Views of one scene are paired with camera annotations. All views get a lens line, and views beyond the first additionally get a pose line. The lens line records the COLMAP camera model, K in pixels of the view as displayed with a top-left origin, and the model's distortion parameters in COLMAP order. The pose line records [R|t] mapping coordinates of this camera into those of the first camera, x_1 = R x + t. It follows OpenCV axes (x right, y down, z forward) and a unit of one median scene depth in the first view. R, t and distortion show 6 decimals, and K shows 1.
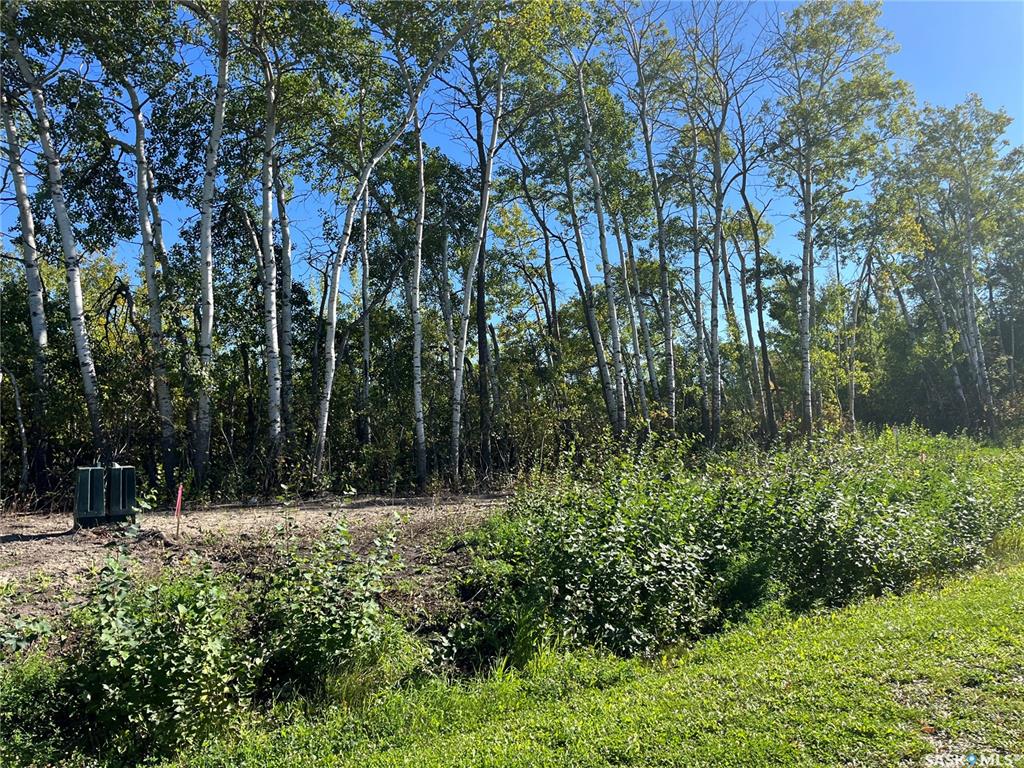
lens RADIAL K [[767.6, 0, 511.8], [0, 767.6, 362.4], [0, 0, 1]] dist [0.058758, -0.071139]
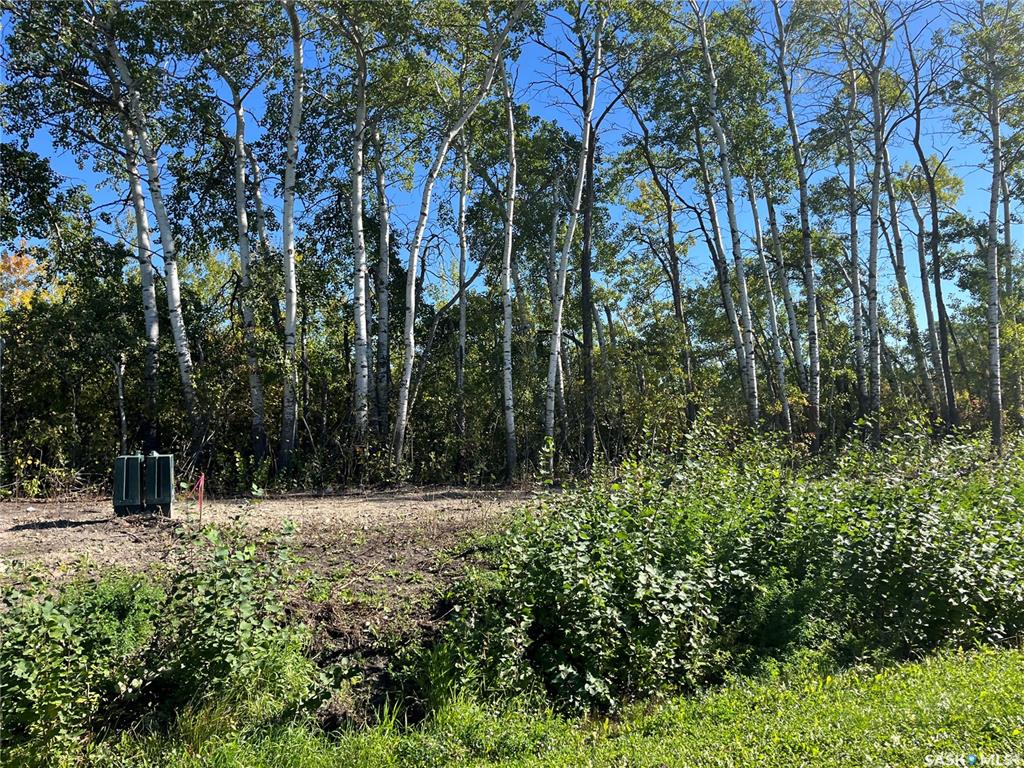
lens RADIAL K [[767.6, 0, 511.8], [0, 767.6, 362.4], [0, 0, 1]] dist [0.058758, -0.071139]
pose [[0.971330, -0.014223, -0.237309, 0.088083], [0.018249, 0.999724, 0.014779, 0.004275], [0.237033, -0.018686, 0.971322, 0.071757]]
